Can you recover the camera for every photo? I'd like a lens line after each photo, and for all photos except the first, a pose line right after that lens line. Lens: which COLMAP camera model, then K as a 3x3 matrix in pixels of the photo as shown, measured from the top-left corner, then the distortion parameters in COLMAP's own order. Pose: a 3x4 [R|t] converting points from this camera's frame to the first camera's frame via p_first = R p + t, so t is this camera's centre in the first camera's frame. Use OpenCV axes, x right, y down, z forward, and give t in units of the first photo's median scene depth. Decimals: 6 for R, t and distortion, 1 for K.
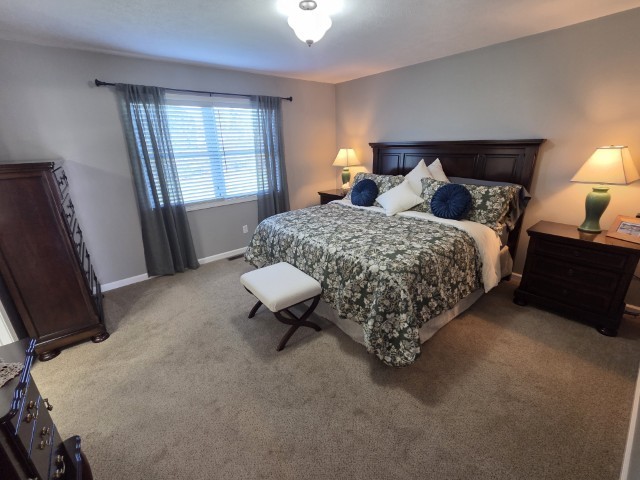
lens RADIAL K [[281.0, 0, 320.0], [0, 281.0, 240.0], [0, 0, 1]] dist [0.000577, 0.000474]
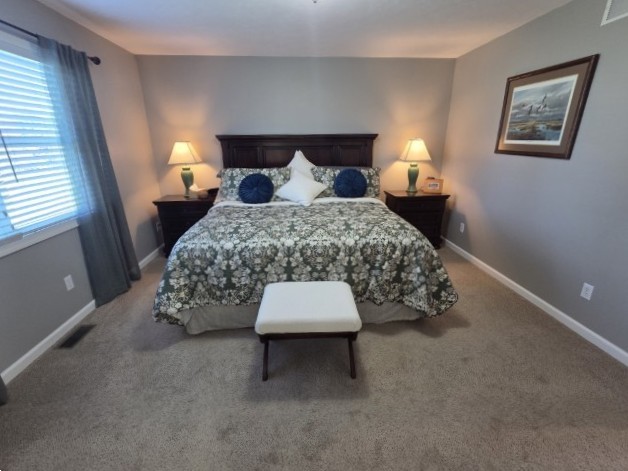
lens RADIAL K [[275.7, 0, 314.0], [0, 275.7, 235.5], [0, 0, 1]] dist [-0.000379, -0.000286]
pose [[0.580963, -0.240722, 0.777518, -0.596138], [0.261686, 0.959788, 0.101621, -0.087733], [-0.770715, 0.144428, 0.620595, 0.439950]]
